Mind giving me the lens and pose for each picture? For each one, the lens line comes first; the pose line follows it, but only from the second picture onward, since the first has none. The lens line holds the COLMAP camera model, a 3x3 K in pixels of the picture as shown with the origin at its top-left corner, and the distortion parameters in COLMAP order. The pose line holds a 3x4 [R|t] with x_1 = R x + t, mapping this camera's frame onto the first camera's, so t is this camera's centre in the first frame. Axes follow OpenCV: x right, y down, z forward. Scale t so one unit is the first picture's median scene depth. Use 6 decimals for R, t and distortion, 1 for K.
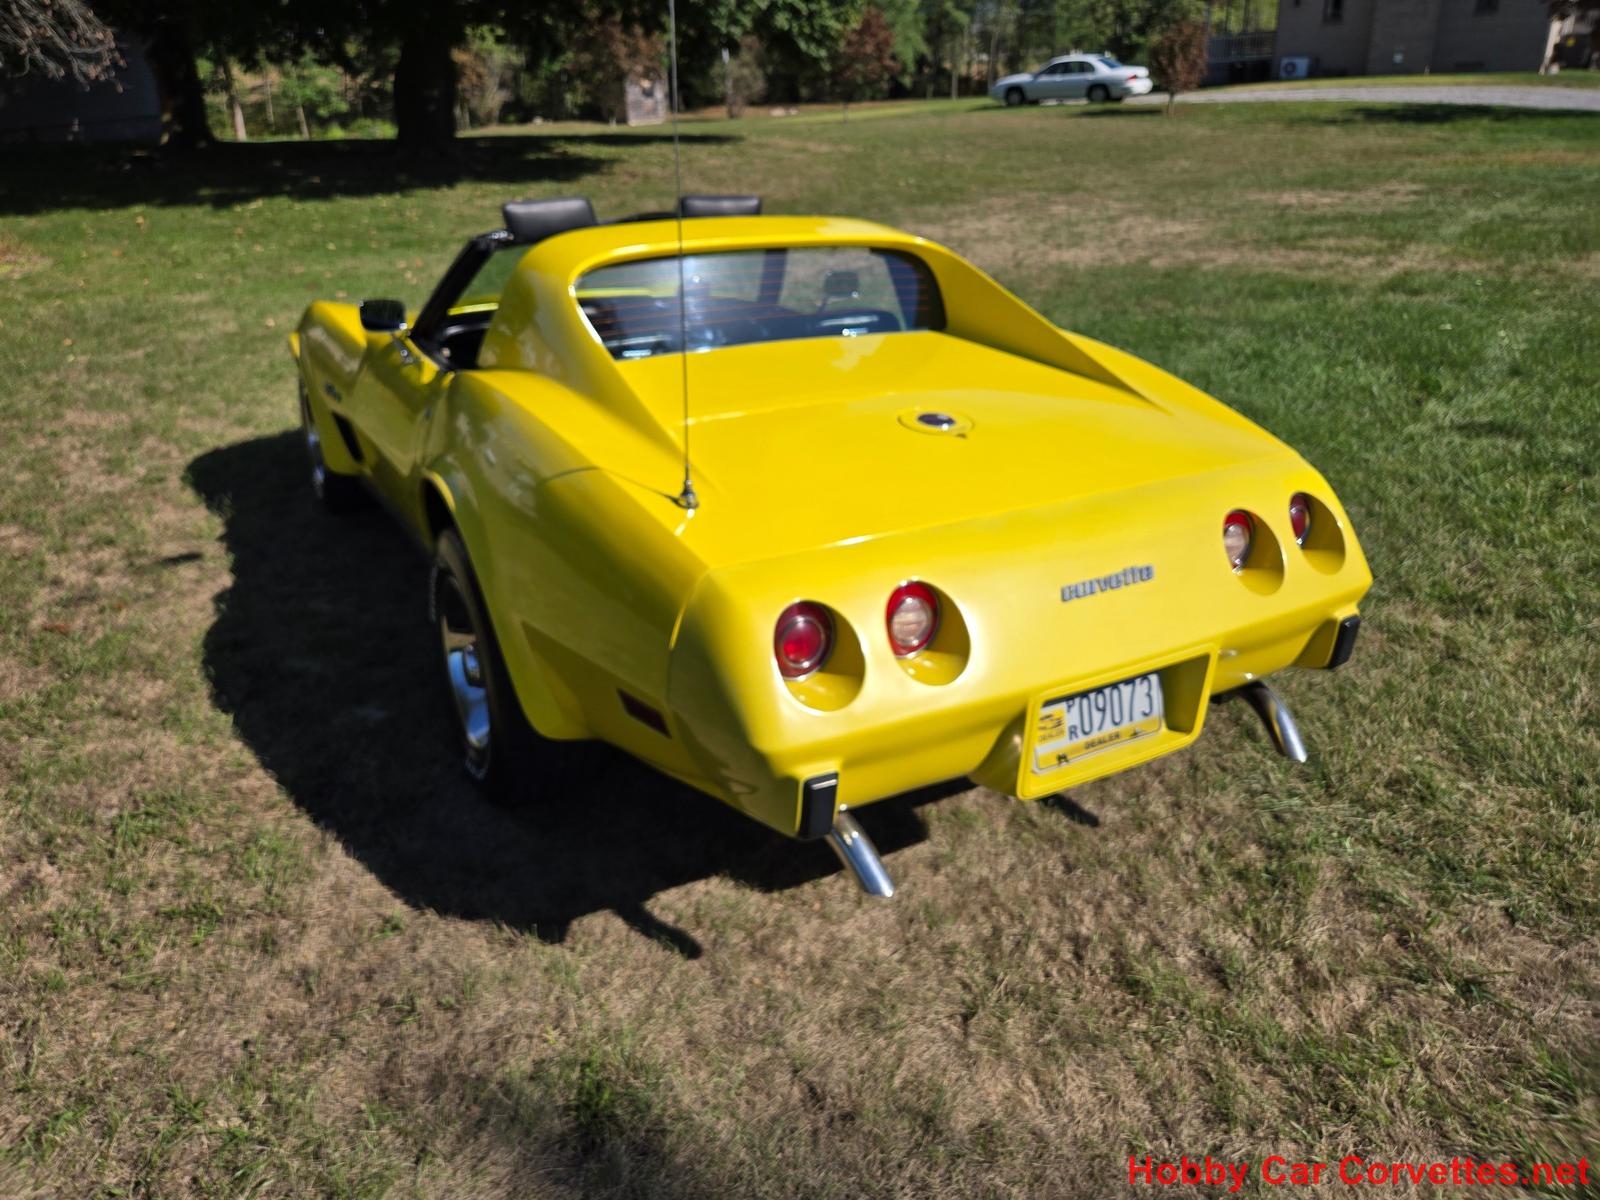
lens RADIAL K [[1075.2, 0, 802.0], [0, 1075.2, 560.8], [0, 0, 1]] dist [0.011278, 0.002485]
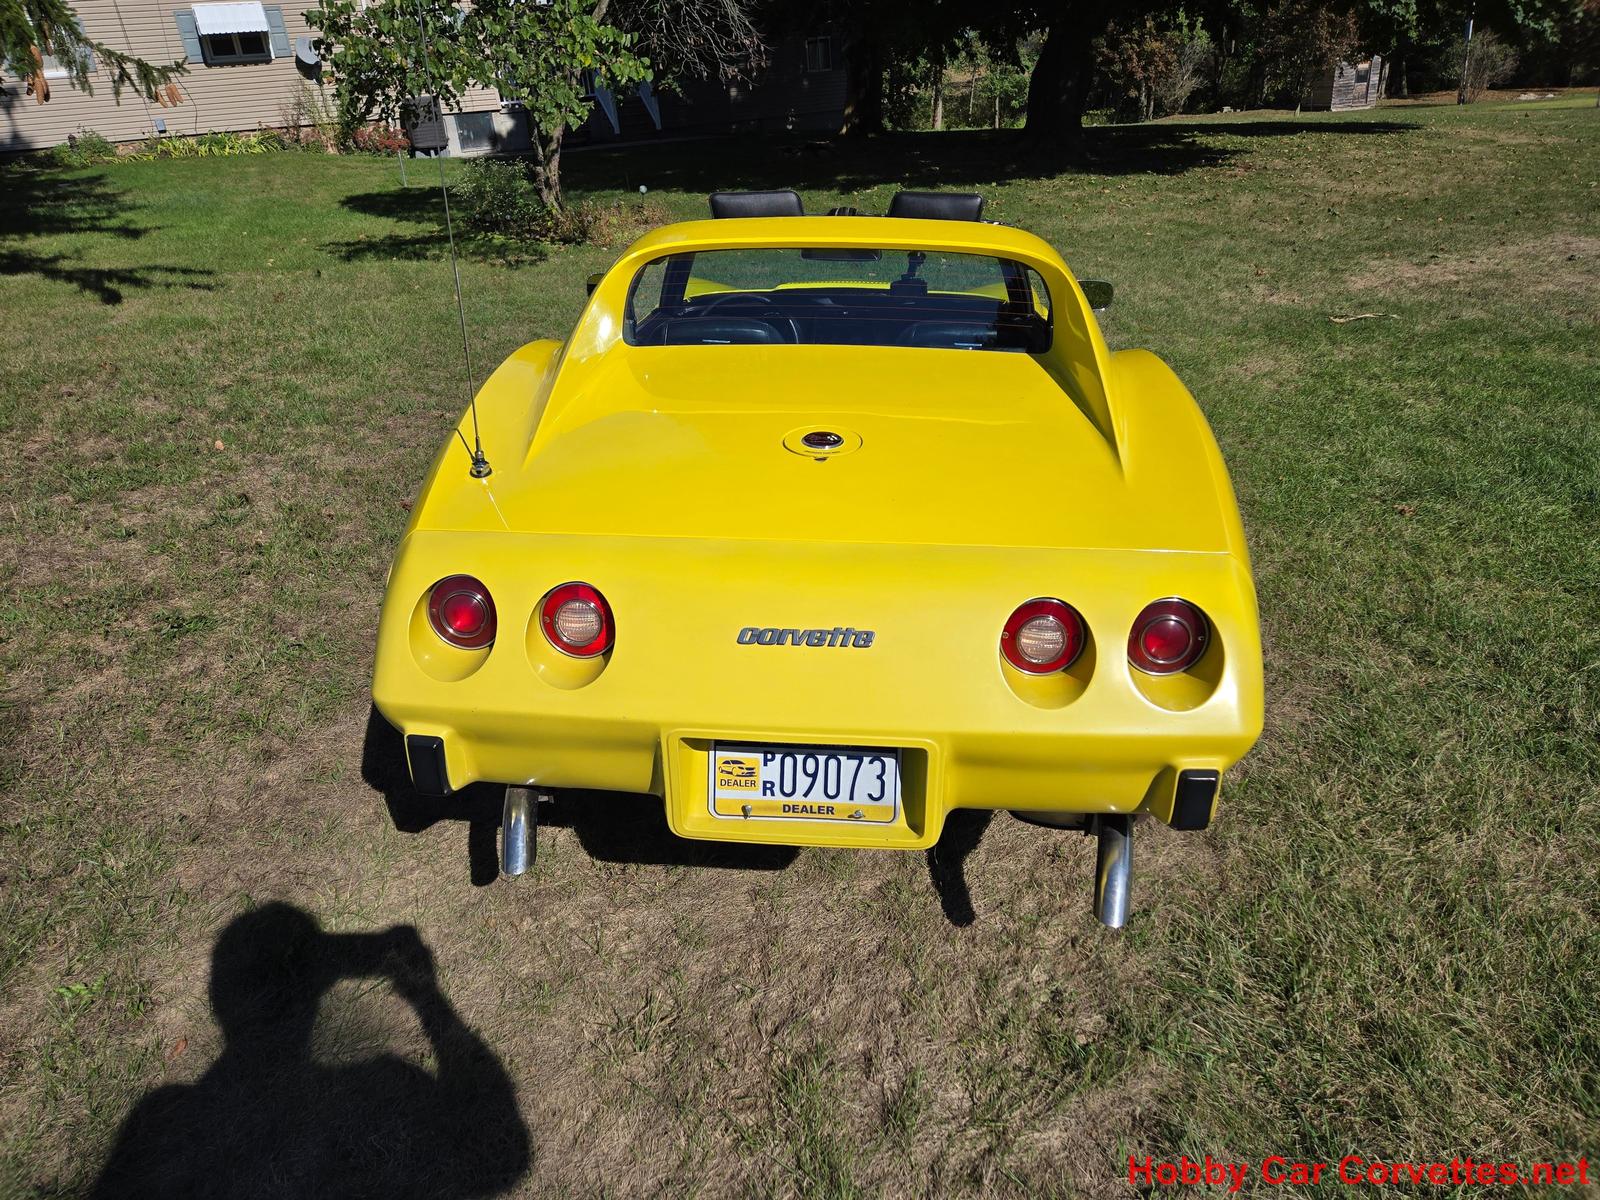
lens RADIAL K [[1058.3, 0, 795.3], [0, 1058.3, 587.4], [0, 0, 1]] dist [0.064578, -0.052927]
pose [[0.843120, 0.216521, -0.492206, 0.658996], [-0.201245, 0.975883, 0.084569, -0.086643], [0.498647, 0.027752, 0.866361, 0.214216]]
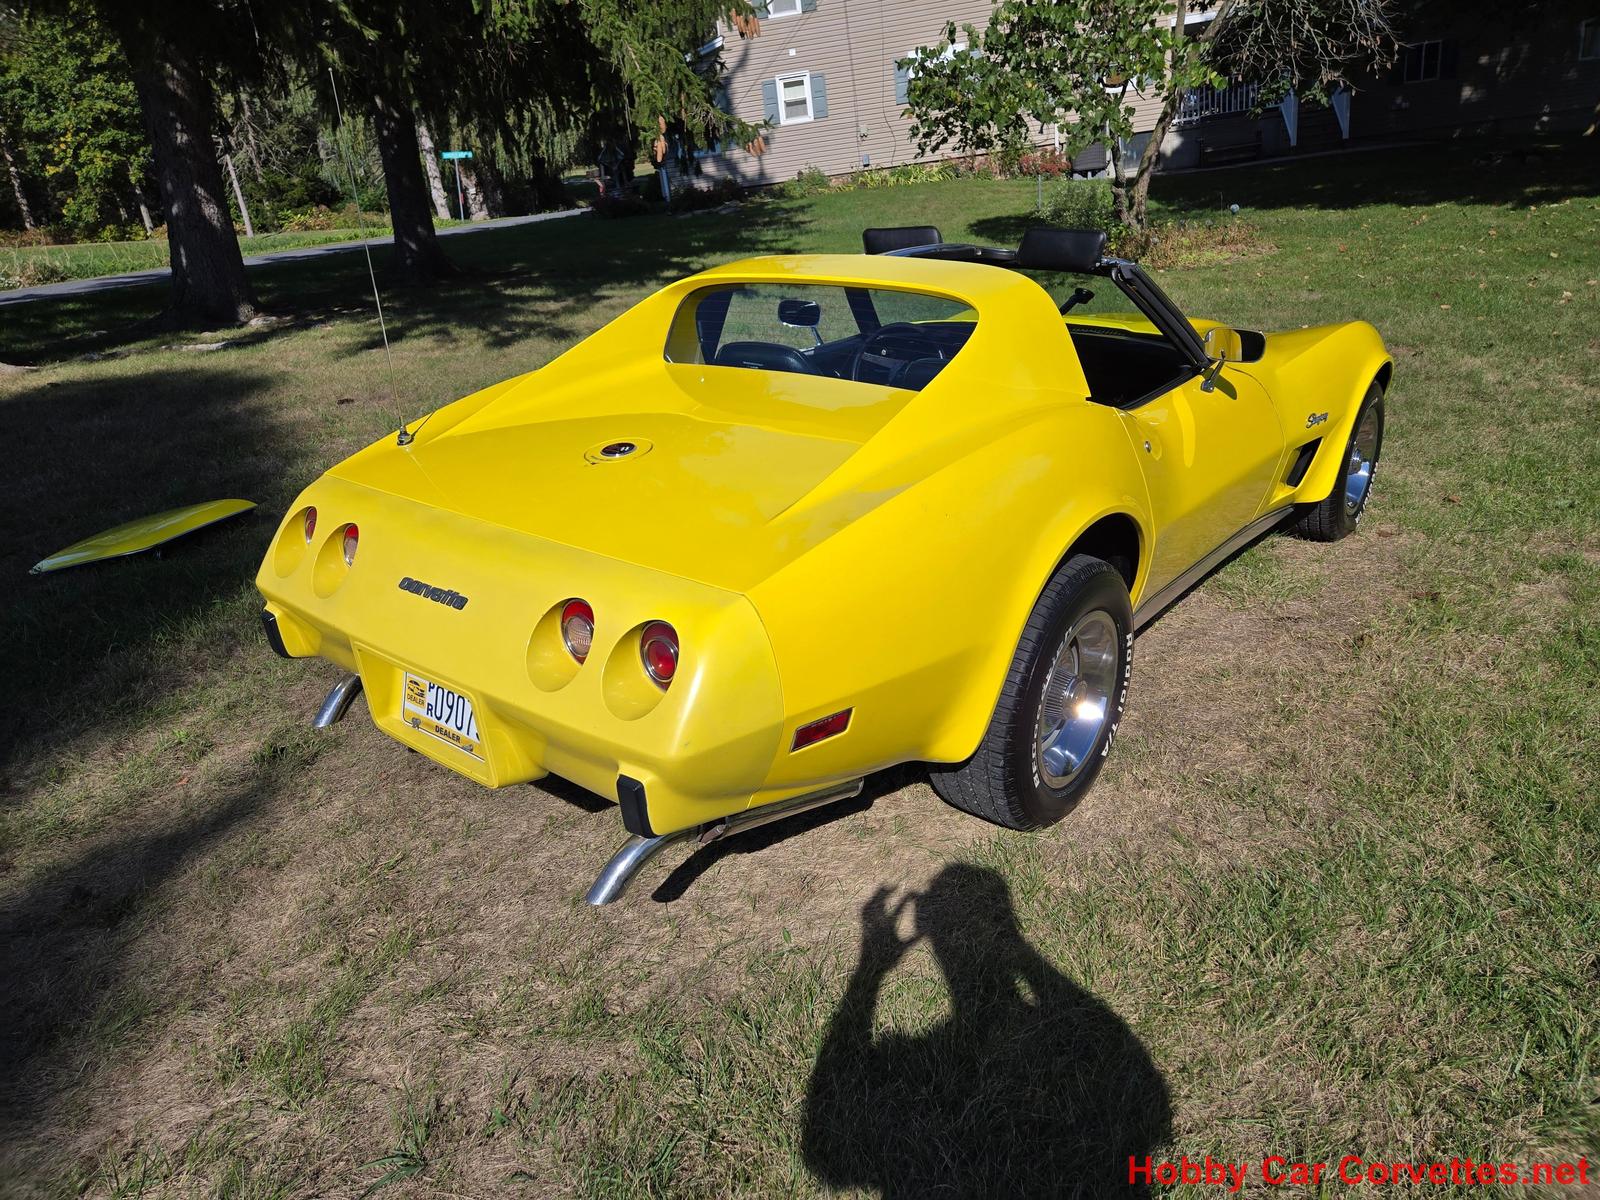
lens RADIAL K [[1067.4, 0, 800.0], [0, 1067.4, 600.0], [0, 0, 1]] dist [0.019741, 0.000666]
pose [[0.381491, 0.341365, -0.859031, 1.314669], [-0.304736, 0.923806, 0.231773, -0.328882], [0.872697, 0.173359, 0.456450, 0.775527]]
